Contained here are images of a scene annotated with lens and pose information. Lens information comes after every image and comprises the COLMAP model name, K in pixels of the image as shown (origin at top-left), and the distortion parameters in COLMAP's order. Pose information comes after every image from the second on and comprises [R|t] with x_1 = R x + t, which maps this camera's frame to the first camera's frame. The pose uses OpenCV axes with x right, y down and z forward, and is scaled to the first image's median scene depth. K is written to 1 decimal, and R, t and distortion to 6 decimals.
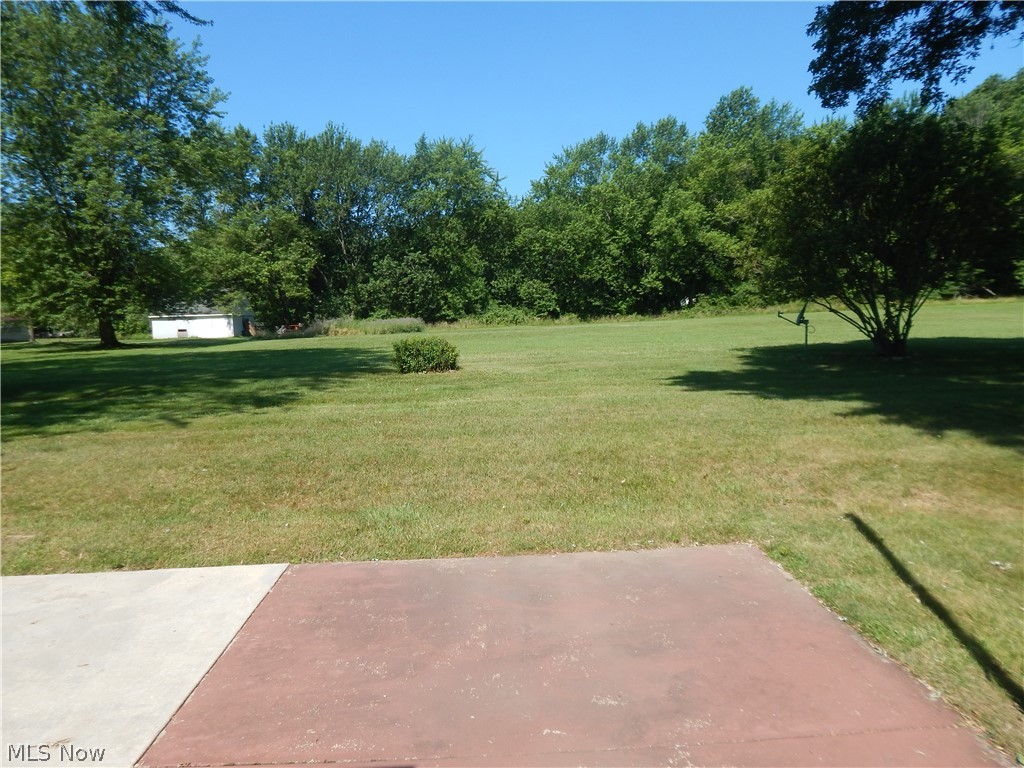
lens RADIAL K [[676.7, 0, 513.0], [0, 676.7, 384.7], [0, 0, 1]] dist [0.004473, -0.008264]
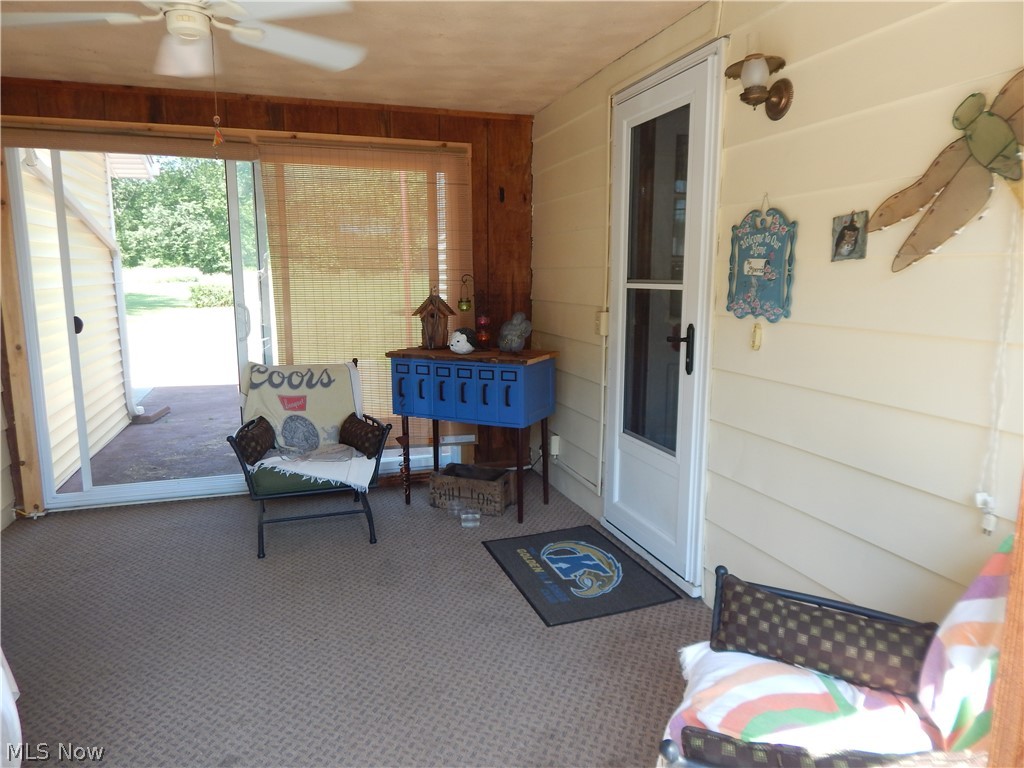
lens RADIAL K [[676.7, 0, 511.1], [0, 676.7, 381.6], [0, 0, 1]] dist [0.004473, -0.008264]
pose [[0.954753, -0.016225, 0.296956, 0.007002], [-0.000854, 0.998357, 0.057294, 0.010198], [-0.297398, -0.054955, 0.953171, -0.099481]]
